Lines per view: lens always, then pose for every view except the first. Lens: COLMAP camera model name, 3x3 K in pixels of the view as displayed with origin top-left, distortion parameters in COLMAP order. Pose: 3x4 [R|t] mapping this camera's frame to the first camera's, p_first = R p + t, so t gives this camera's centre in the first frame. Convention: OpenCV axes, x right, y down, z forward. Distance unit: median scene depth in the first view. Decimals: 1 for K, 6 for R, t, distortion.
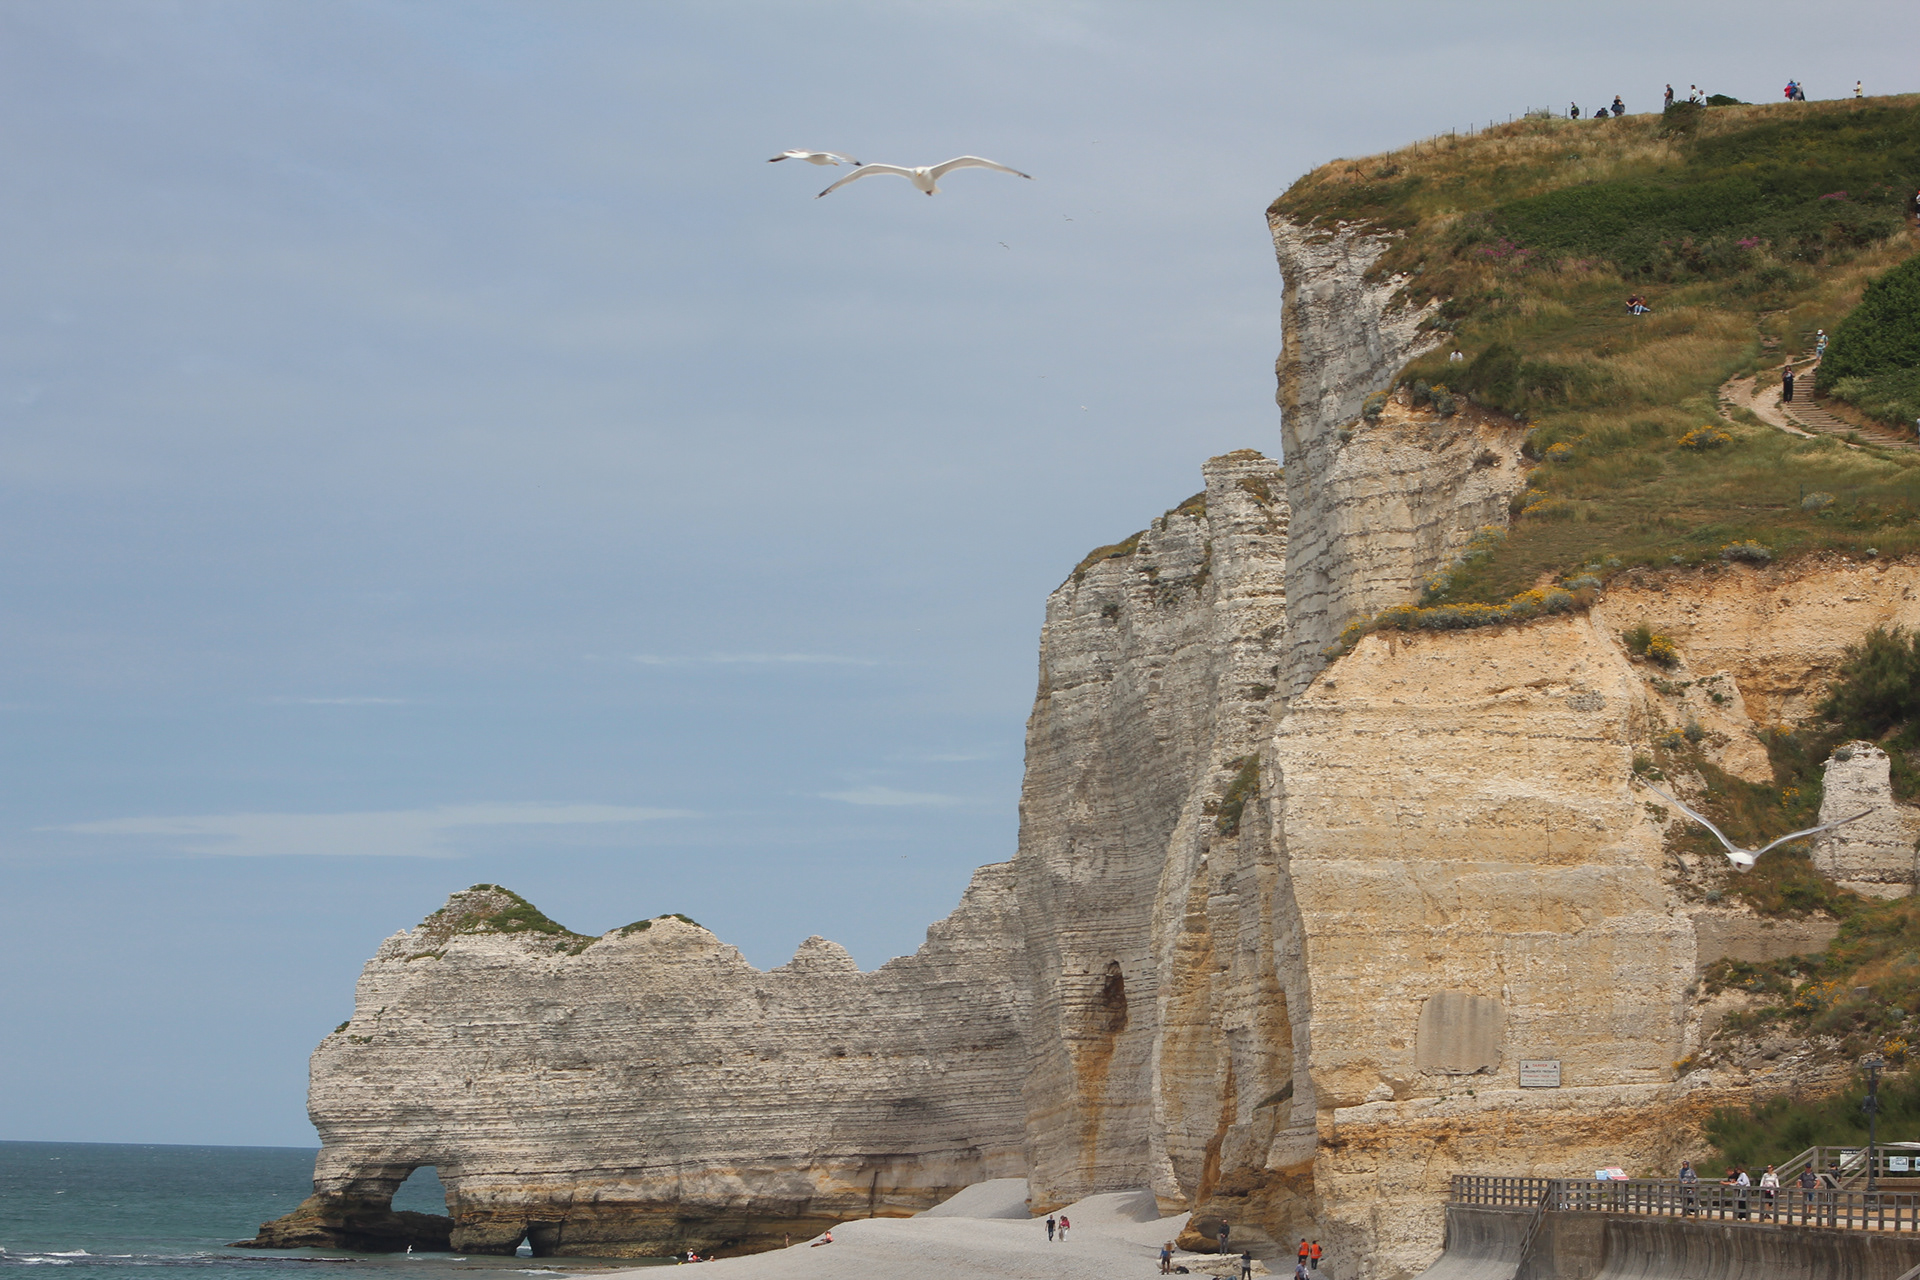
lens RADIAL K [[6712.1, 0, 960.0], [0, 6712.1, 640.0], [0, 0, 1]] dist [-0.063929, -0.272662]
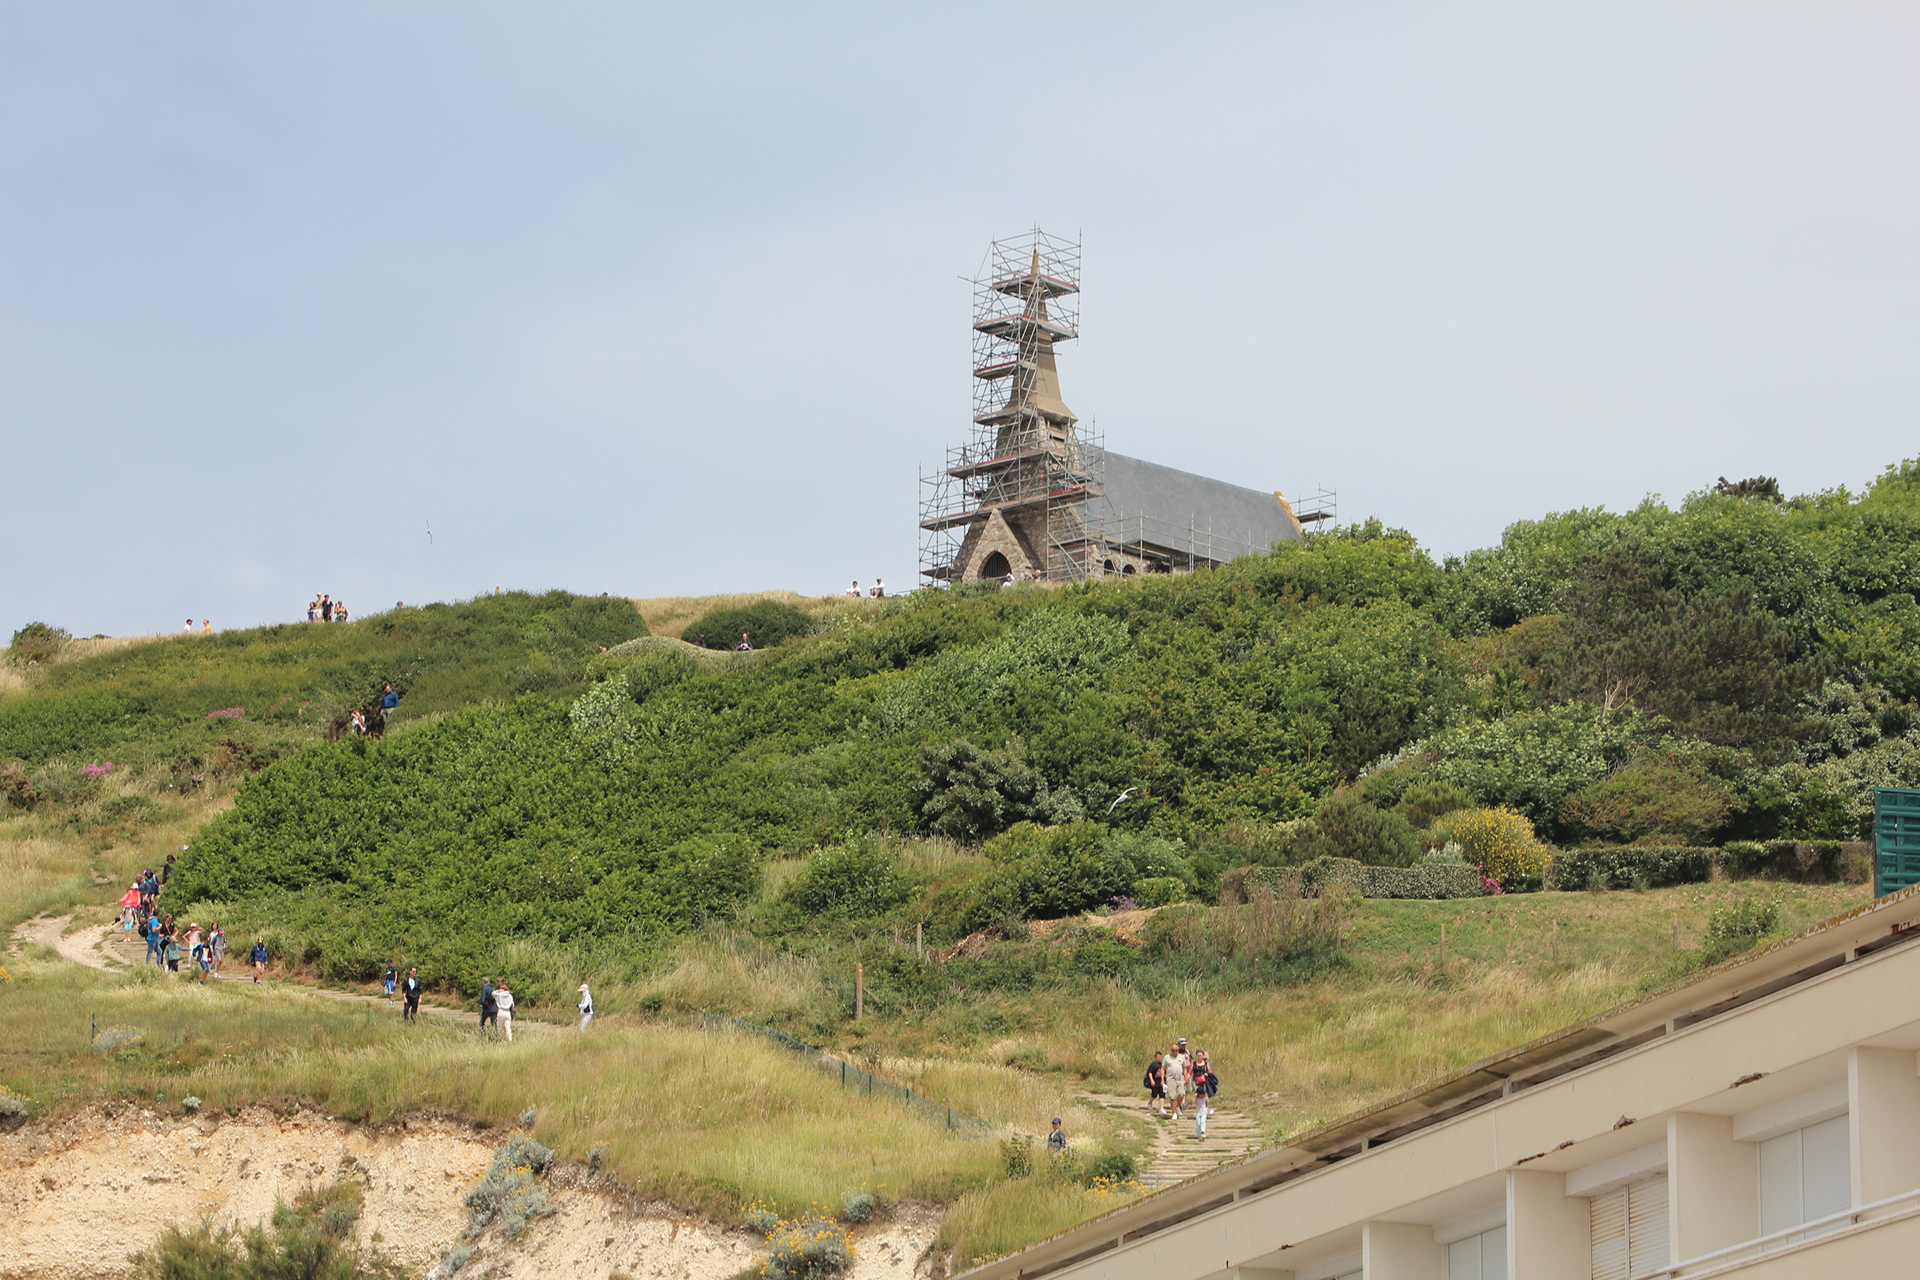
lens RADIAL K [[6712.1, 0, 960.0], [0, 6712.1, 640.0], [0, 0, 1]] dist [-0.063929, -0.272662]
pose [[0.978564, 0.024344, 0.204500, 0.069790], [0.004557, 0.990187, -0.139677, 0.027587], [-0.205894, 0.137614, 0.968850, 0.342726]]
